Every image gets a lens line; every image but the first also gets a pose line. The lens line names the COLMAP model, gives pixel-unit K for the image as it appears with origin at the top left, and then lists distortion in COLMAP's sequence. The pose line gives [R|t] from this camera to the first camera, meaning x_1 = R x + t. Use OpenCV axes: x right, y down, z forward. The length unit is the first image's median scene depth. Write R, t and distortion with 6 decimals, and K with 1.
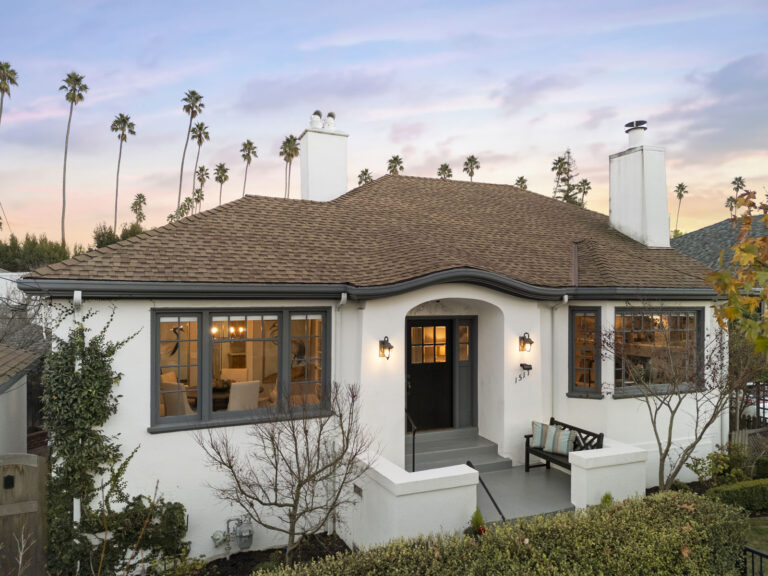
lens RADIAL K [[550.3, 0, 383.2], [0, 550.3, 302.7], [0, 0, 1]] dist [0.051486, -0.001581]
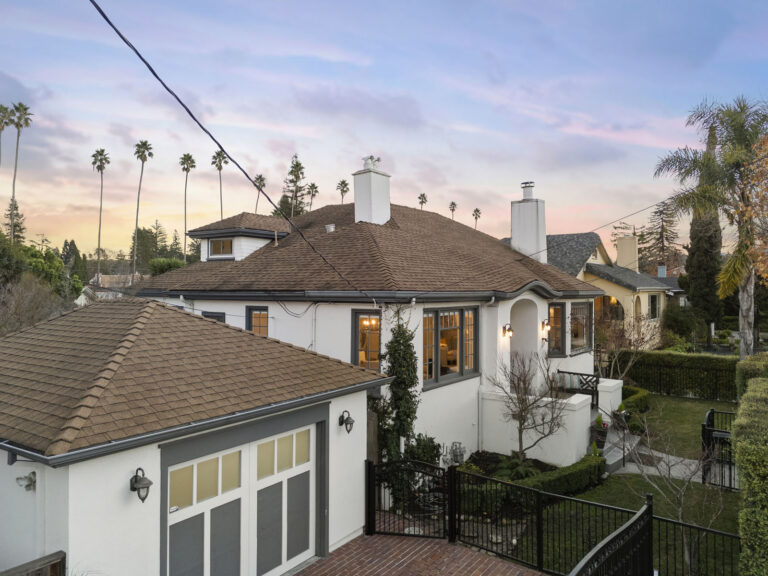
lens RADIAL K [[542.4, 0, 384.0], [0, 542.4, 288.0], [0, 0, 1]] dist [0.064976, 0.000023]
pose [[0.869691, -0.000426, 0.493596, -0.721641], [0.006448, 0.999924, -0.010499, -0.018390], [-0.493555, 0.012313, 0.869628, -0.134417]]
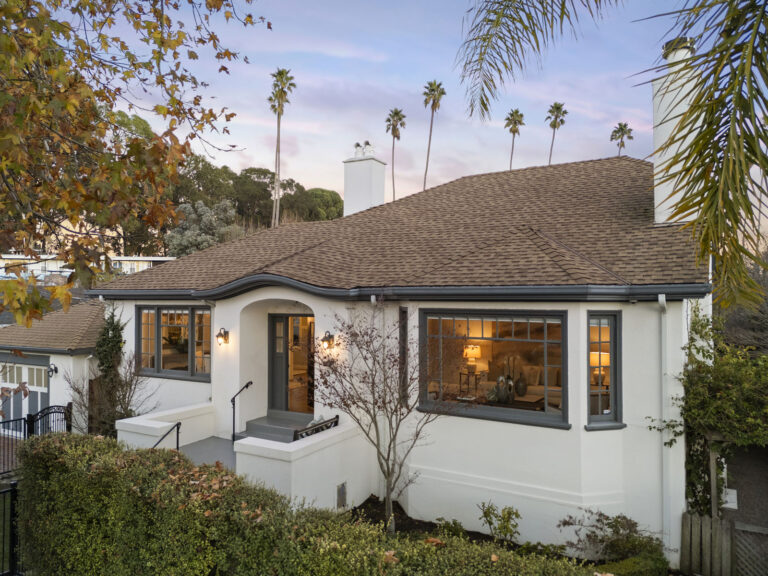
lens RADIAL K [[550.3, 0, 383.2], [0, 550.3, 302.7], [0, 0, 1]] dist [0.051486, -0.001581]
pose [[0.599252, 0.001788, -0.800559, 0.859279], [-0.006694, 0.999974, -0.002777, 0.001362], [0.800533, 0.007023, 0.599248, 0.327446]]
